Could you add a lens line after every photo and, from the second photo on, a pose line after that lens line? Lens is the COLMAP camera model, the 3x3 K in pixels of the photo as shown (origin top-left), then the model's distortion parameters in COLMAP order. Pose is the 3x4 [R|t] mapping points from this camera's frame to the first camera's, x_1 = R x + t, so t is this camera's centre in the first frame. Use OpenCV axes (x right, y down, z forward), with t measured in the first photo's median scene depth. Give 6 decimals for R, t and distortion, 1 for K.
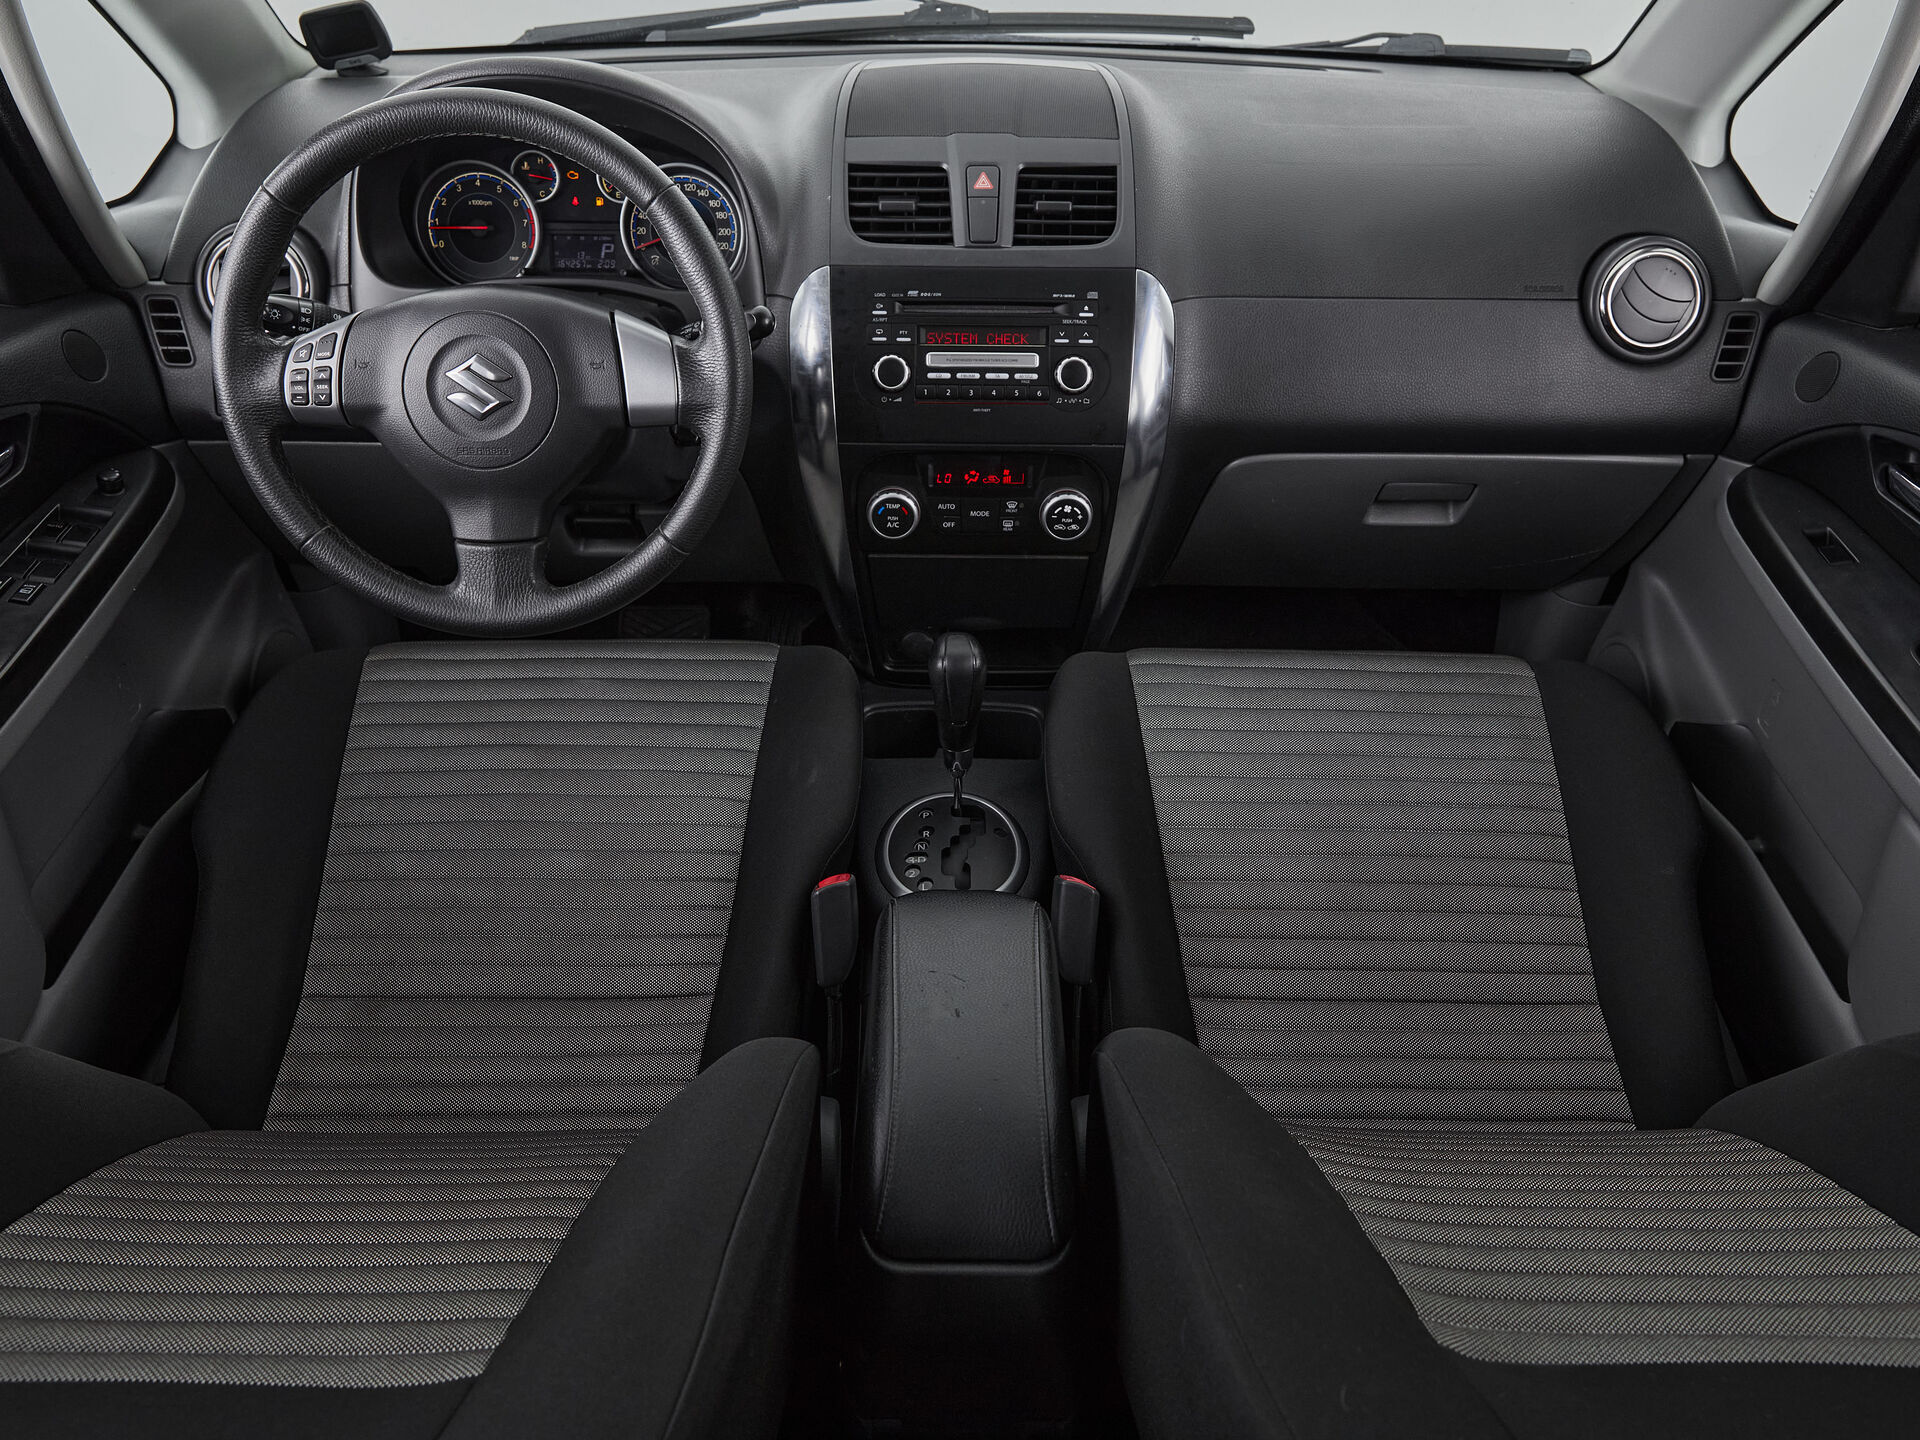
lens RADIAL K [[1455.1, 0, 963.3], [0, 1455.1, 716.9], [0, 0, 1]] dist [-0.015592, 0.015330]
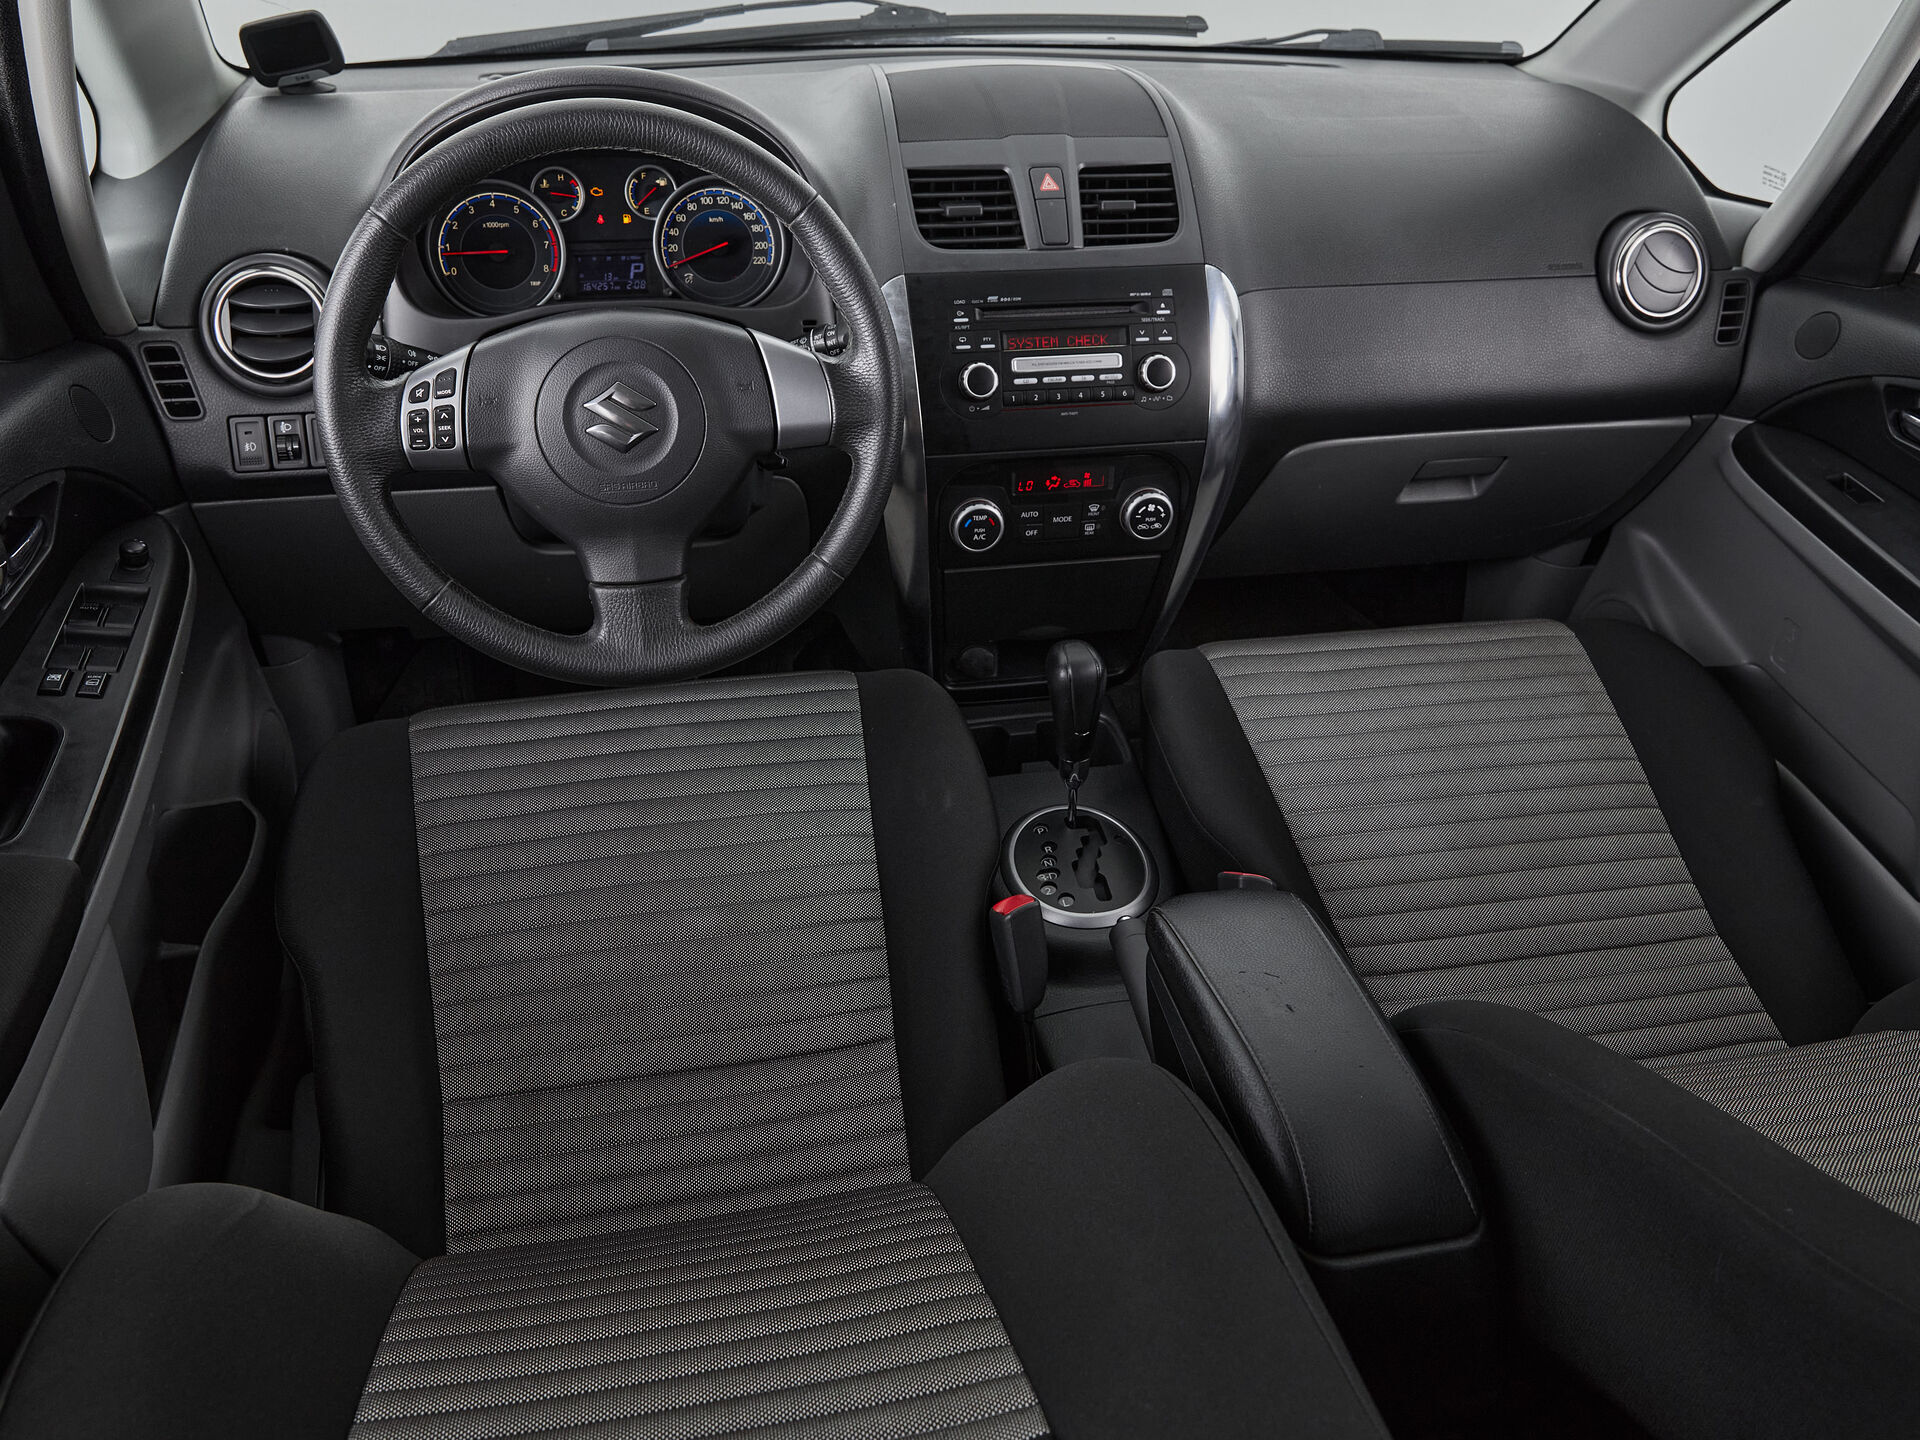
lens RADIAL K [[1455.1, 0, 951.8], [0, 1455.1, 730.0], [0, 0, 1]] dist [-0.015592, 0.015330]
pose [[0.979977, -0.099022, 0.172744, -0.256336], [0.099387, 0.995027, 0.006555, -0.011920], [-0.172534, 0.010745, 0.984945, 0.045149]]
